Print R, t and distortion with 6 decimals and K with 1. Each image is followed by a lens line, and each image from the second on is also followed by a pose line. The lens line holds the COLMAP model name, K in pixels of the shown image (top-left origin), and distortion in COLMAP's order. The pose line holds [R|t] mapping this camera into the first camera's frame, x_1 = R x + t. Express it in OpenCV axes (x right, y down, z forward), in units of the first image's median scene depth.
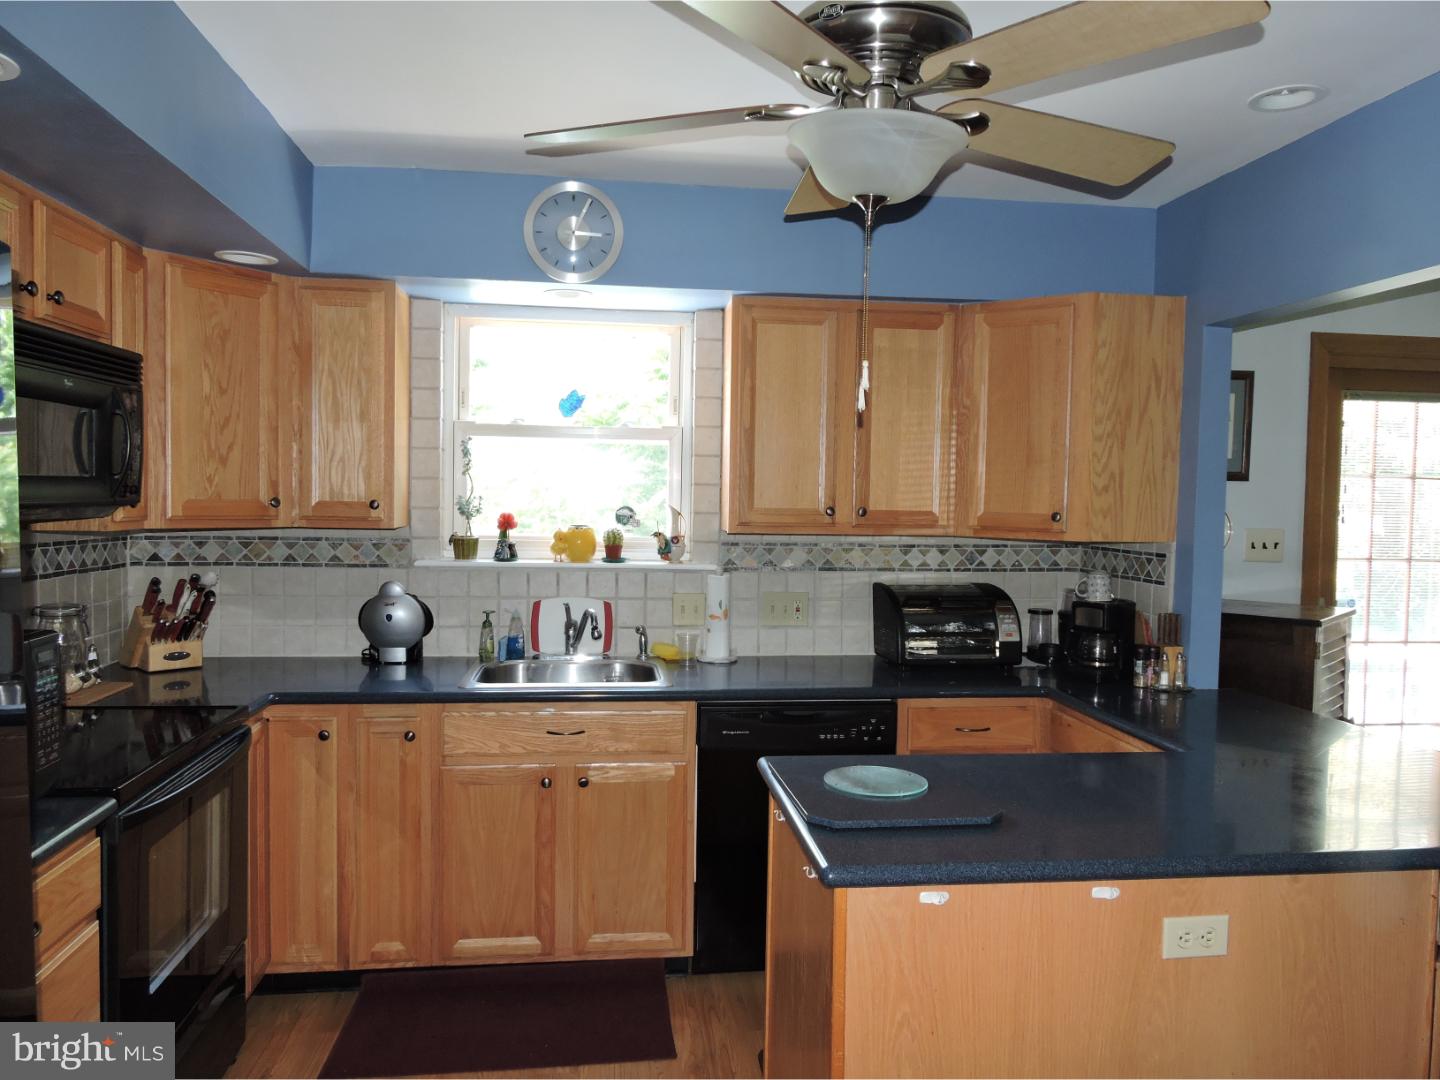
lens RADIAL K [[1056.5, 0, 724.1], [0, 1056.5, 540.6], [0, 0, 1]] dist [0.026785, 0.002526]
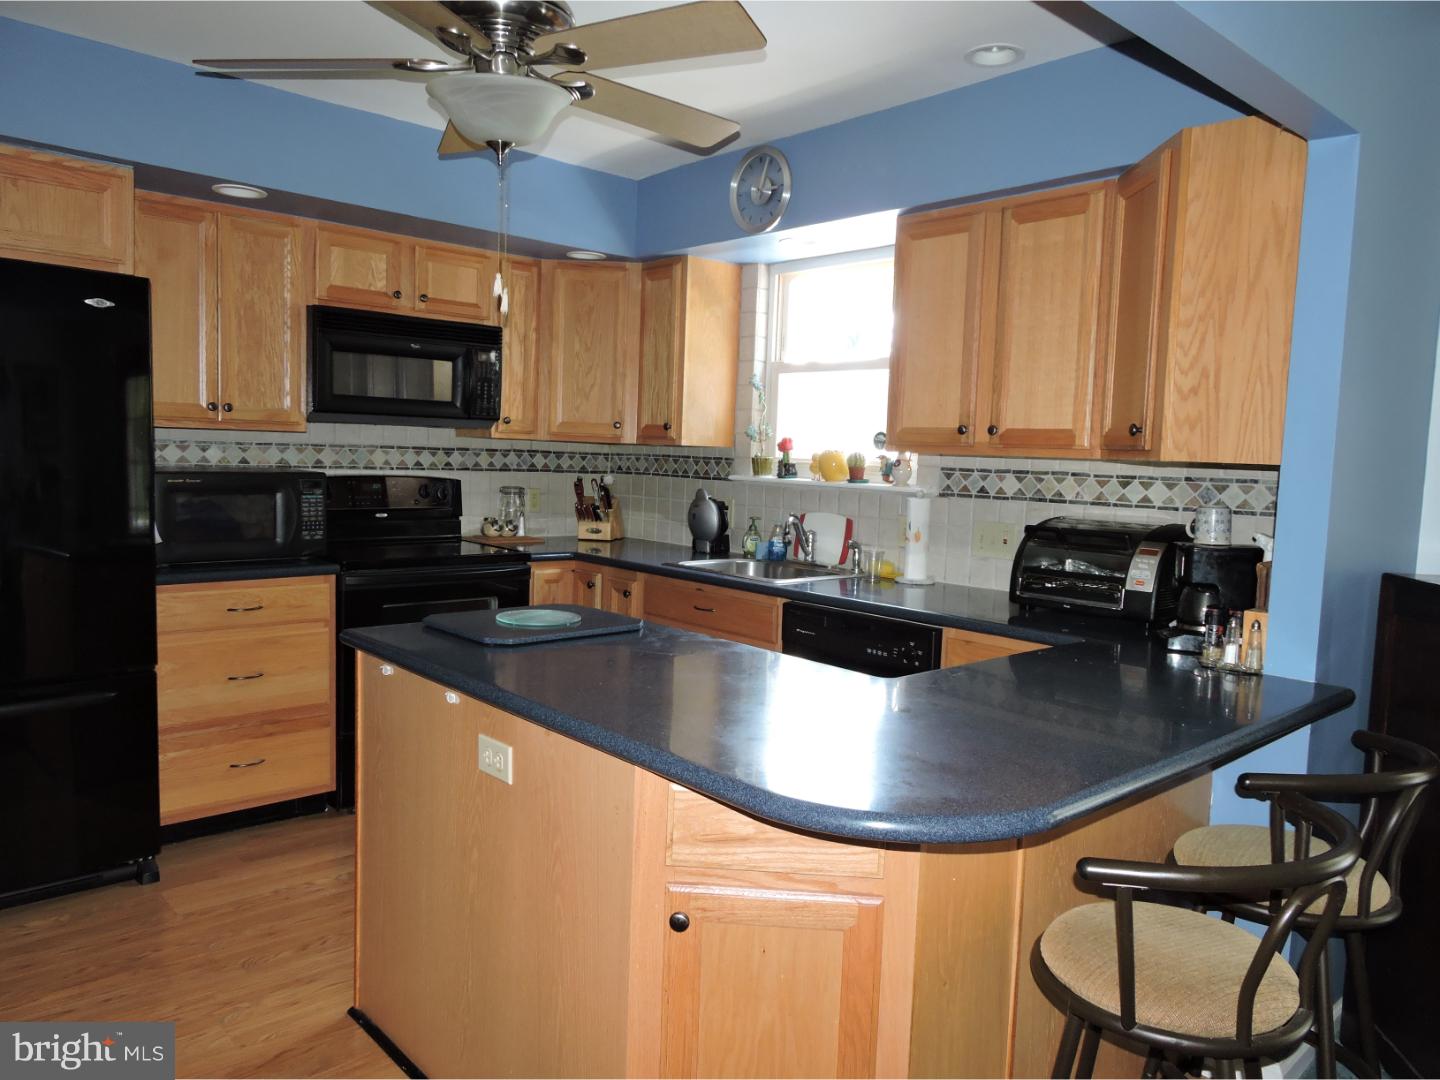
lens RADIAL K [[1056.5, 0, 724.1], [0, 1056.5, 540.6], [0, 0, 1]] dist [0.026785, 0.002526]
pose [[0.564040, 0.072420, -0.822565, 0.794779], [-0.063229, 0.997010, 0.044421, 0.043964], [0.823323, 0.026955, 0.566933, 0.305003]]
